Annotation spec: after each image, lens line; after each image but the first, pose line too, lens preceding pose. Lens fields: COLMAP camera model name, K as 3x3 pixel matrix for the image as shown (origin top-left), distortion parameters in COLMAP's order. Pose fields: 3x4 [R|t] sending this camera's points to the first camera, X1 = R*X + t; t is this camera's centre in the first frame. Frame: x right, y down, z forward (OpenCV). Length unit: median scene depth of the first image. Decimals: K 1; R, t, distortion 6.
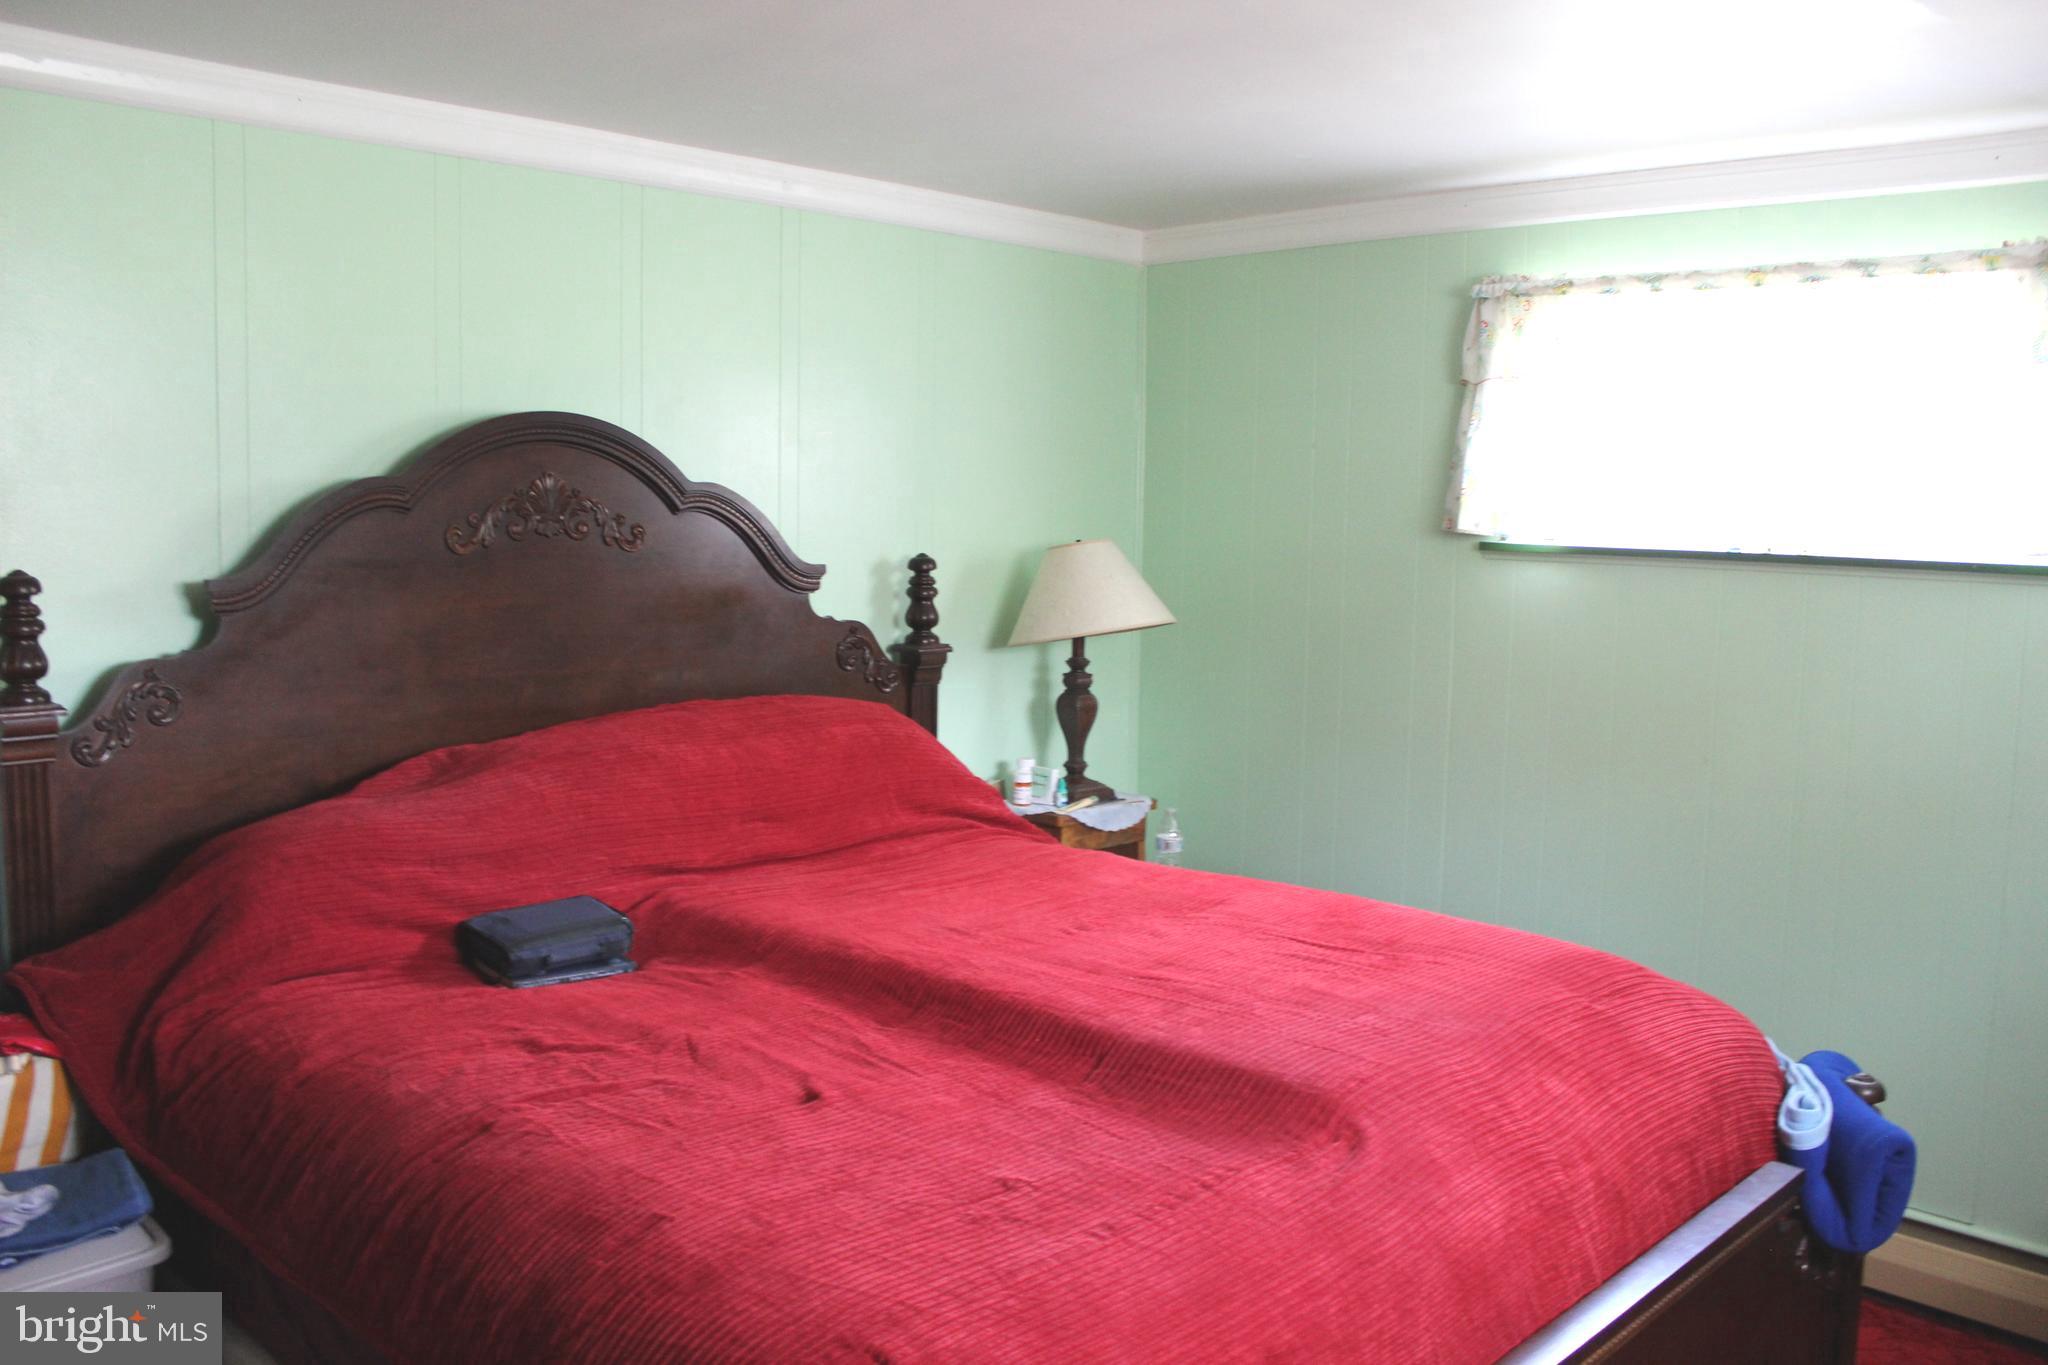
lens RADIAL K [[1706.9, 0, 1030.7], [0, 1706.9, 679.6], [0, 0, 1]] dist [-0.155762, 0.168922]
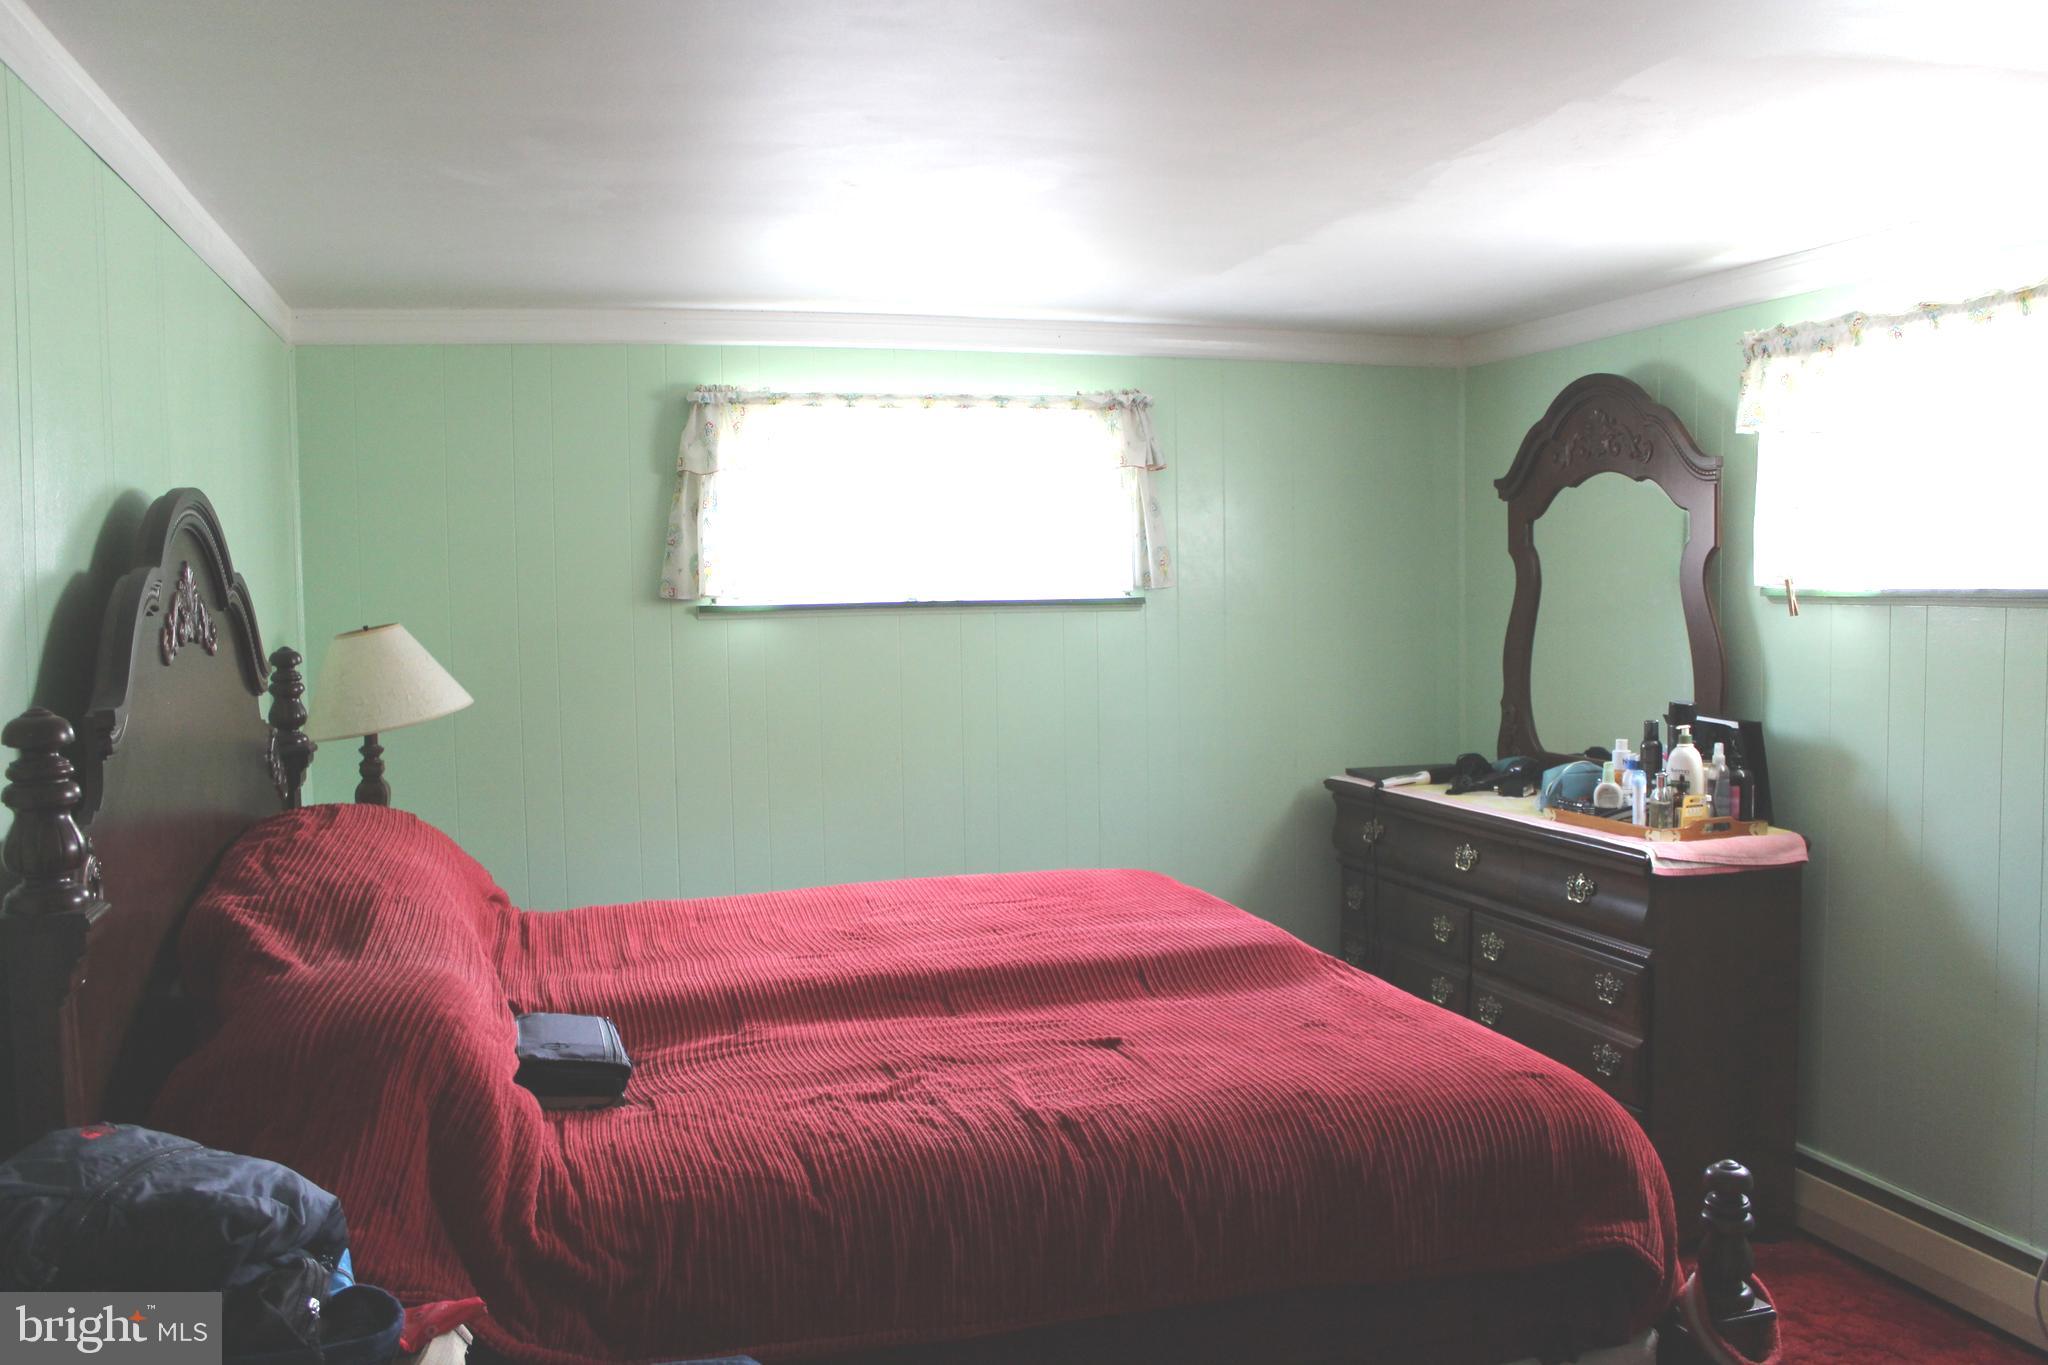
lens RADIAL K [[1706.9, 0, 1030.7], [0, 1706.9, 679.6], [0, 0, 1]] dist [-0.155762, 0.168922]
pose [[0.494819, -0.082537, 0.865067, -0.695208], [0.116390, 0.992805, 0.028150, -0.038264], [-0.861166, 0.086756, 0.500866, 0.212831]]
